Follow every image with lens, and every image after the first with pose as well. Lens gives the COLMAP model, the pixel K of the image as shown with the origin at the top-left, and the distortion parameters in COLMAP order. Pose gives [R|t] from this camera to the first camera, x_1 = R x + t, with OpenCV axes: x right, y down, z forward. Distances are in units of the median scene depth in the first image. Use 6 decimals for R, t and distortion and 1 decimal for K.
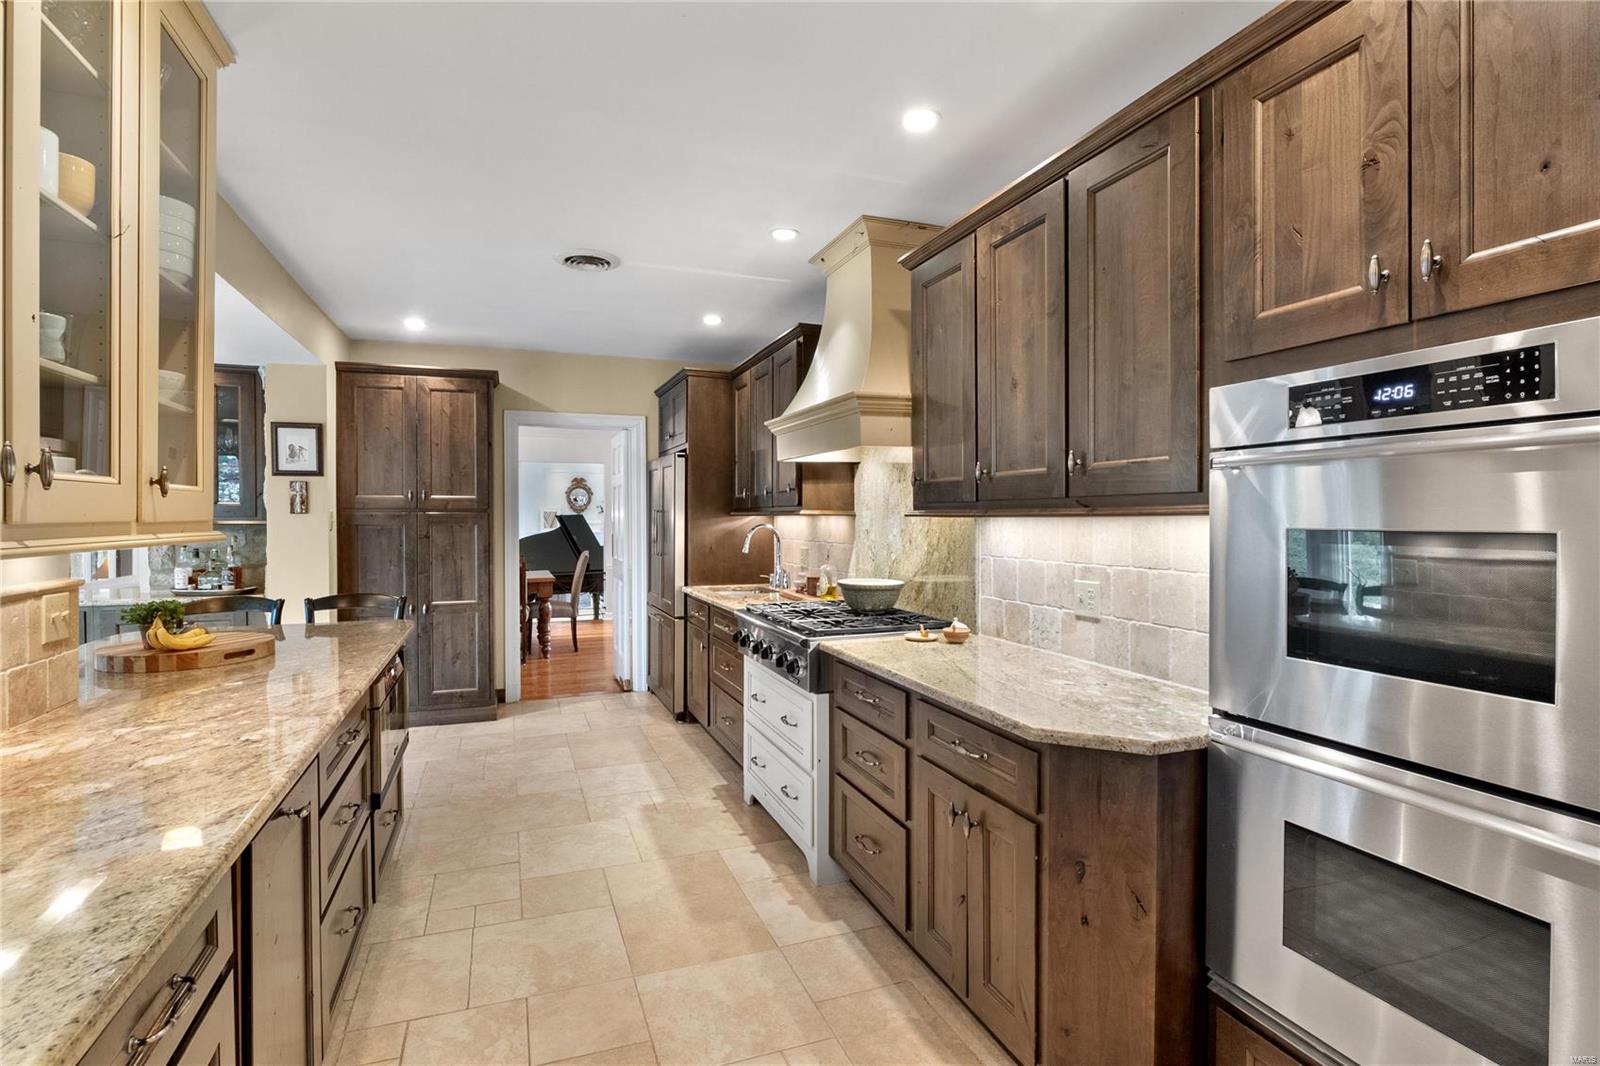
lens RADIAL K [[779.0, 0, 800.5], [0, 779.0, 525.5], [0, 0, 1]] dist [-0.003362, -0.000694]
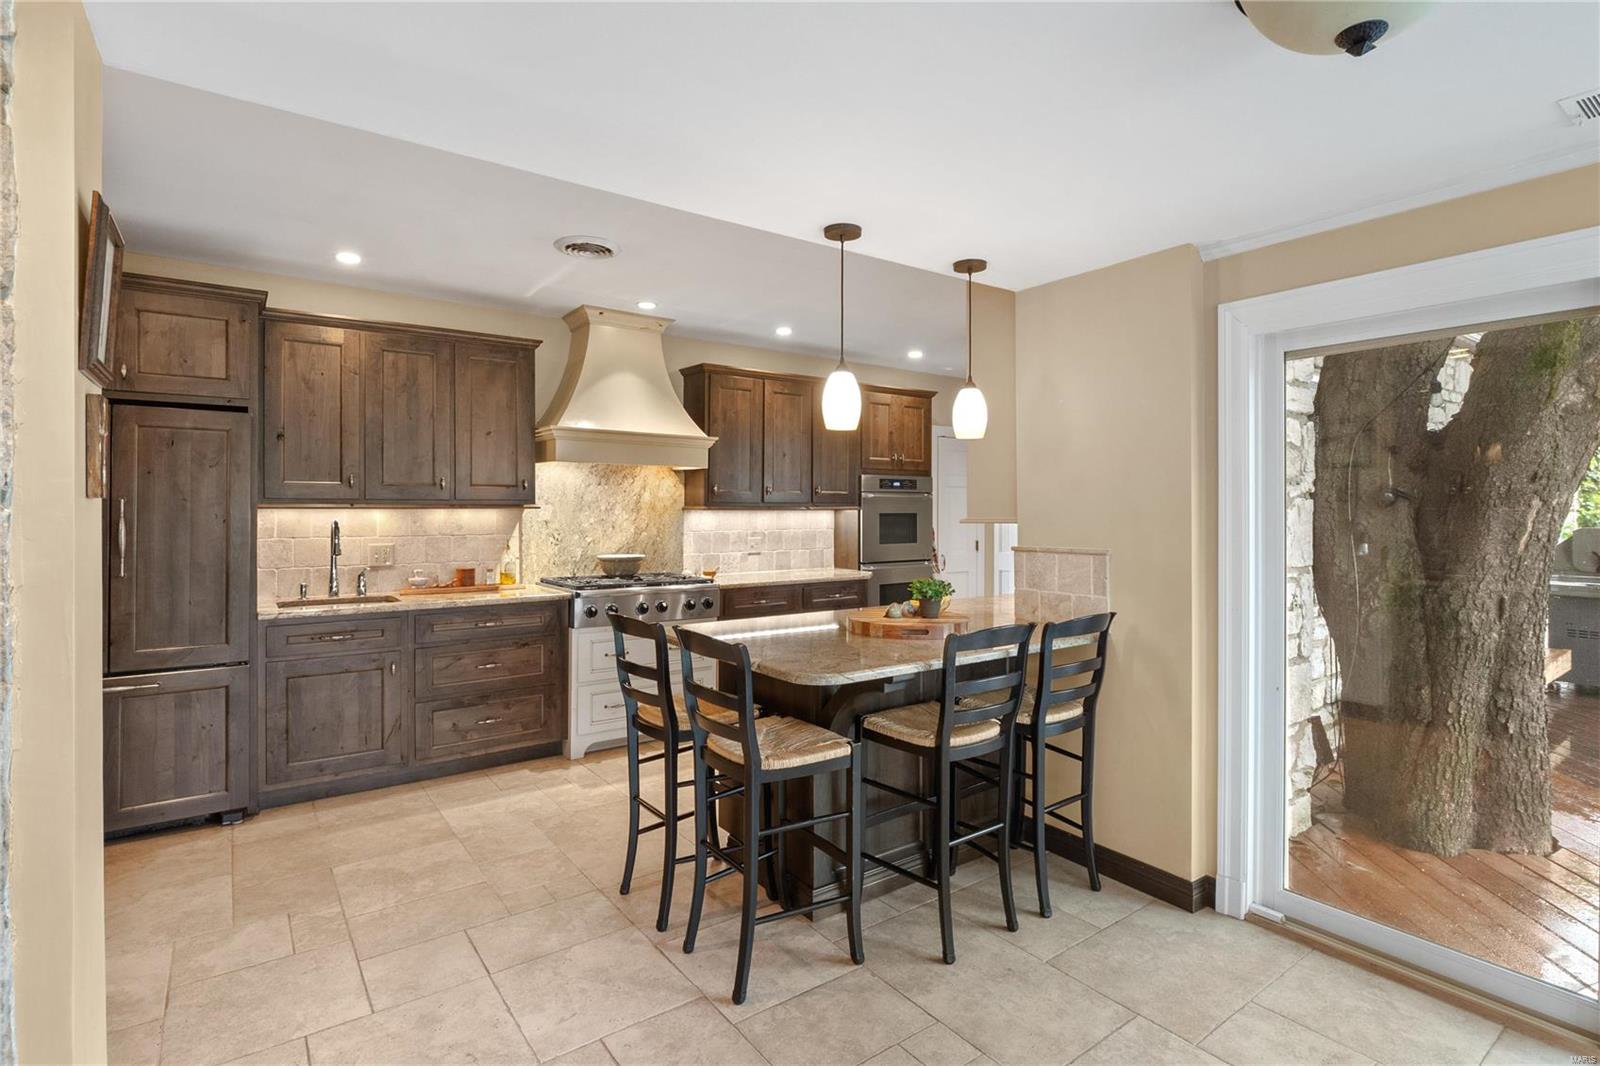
lens RADIAL K [[779.0, 0, 798.3], [0, 779.0, 516.3], [0, 0, 1]] dist [-0.003362, -0.000694]
pose [[-0.272951, -0.008904, 0.961987, -1.511441], [0.009681, 0.999881, 0.012002, -0.015214], [-0.961979, 0.012589, -0.272832, 1.192054]]
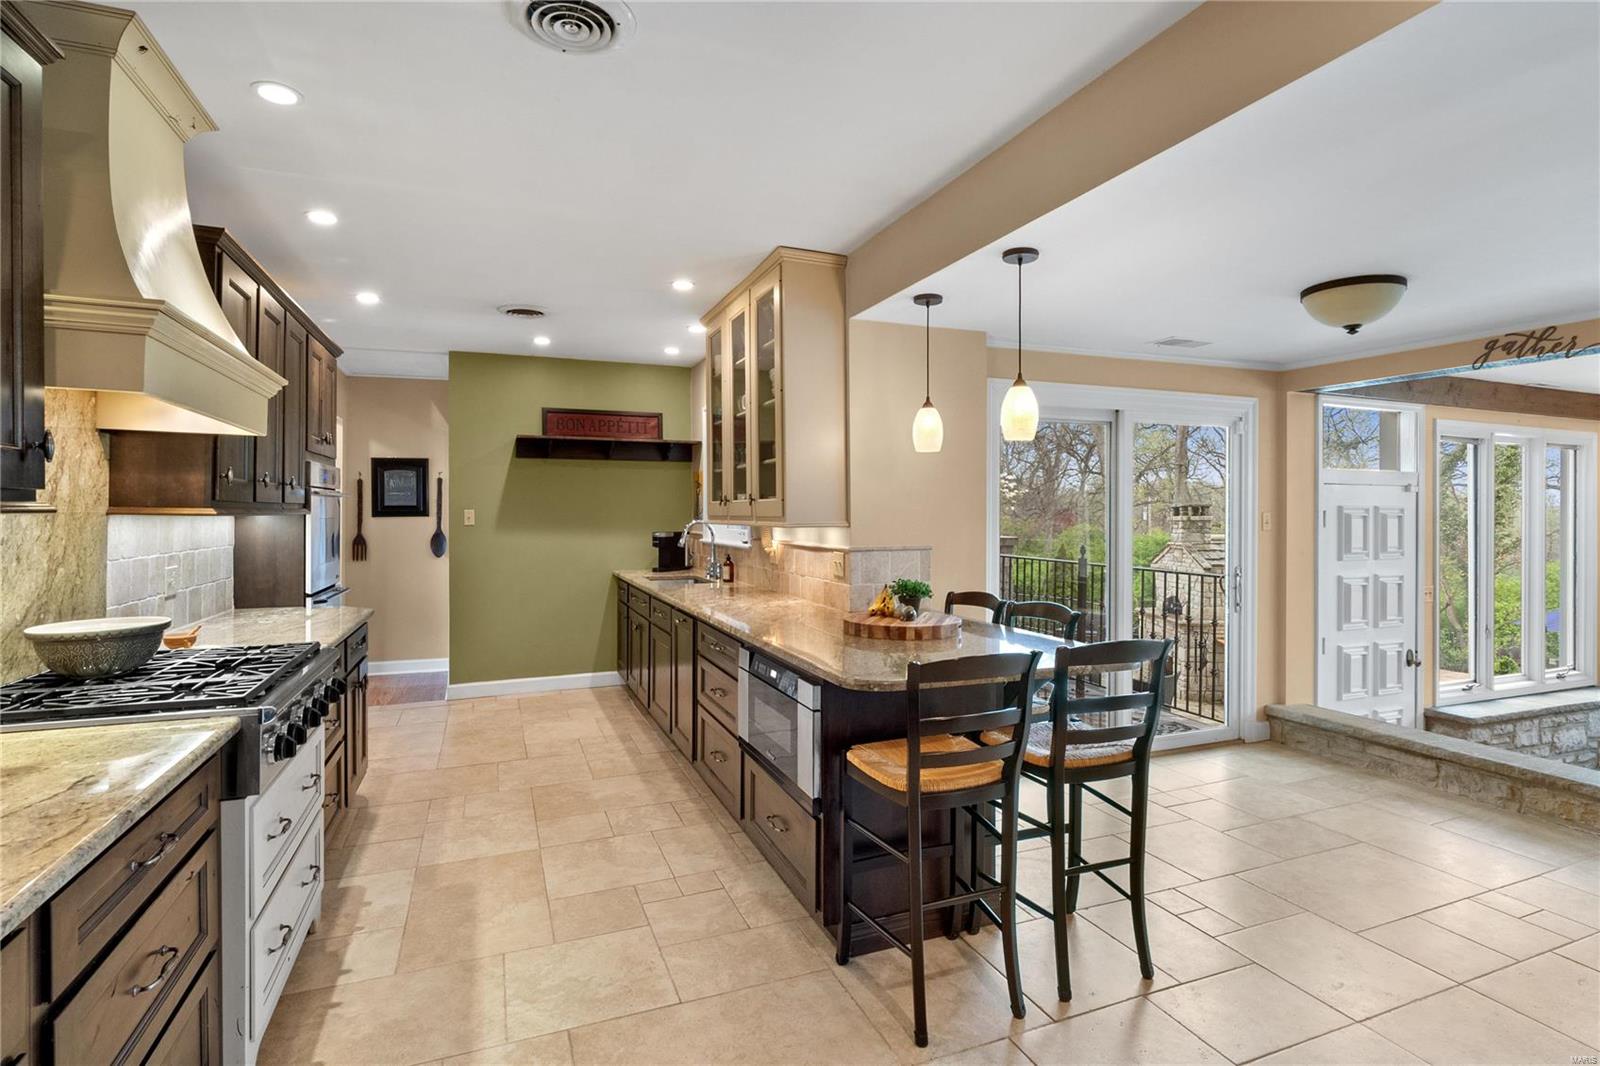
lens RADIAL K [[779.0, 0, 803.3], [0, 779.0, 518.7], [0, 0, 1]] dist [-0.003362, -0.000694]
pose [[-0.999797, -0.002034, -0.020070, -0.489994], [-0.002415, 0.999817, 0.018978, -0.025124], [0.020028, 0.019023, -0.999618, 1.785725]]
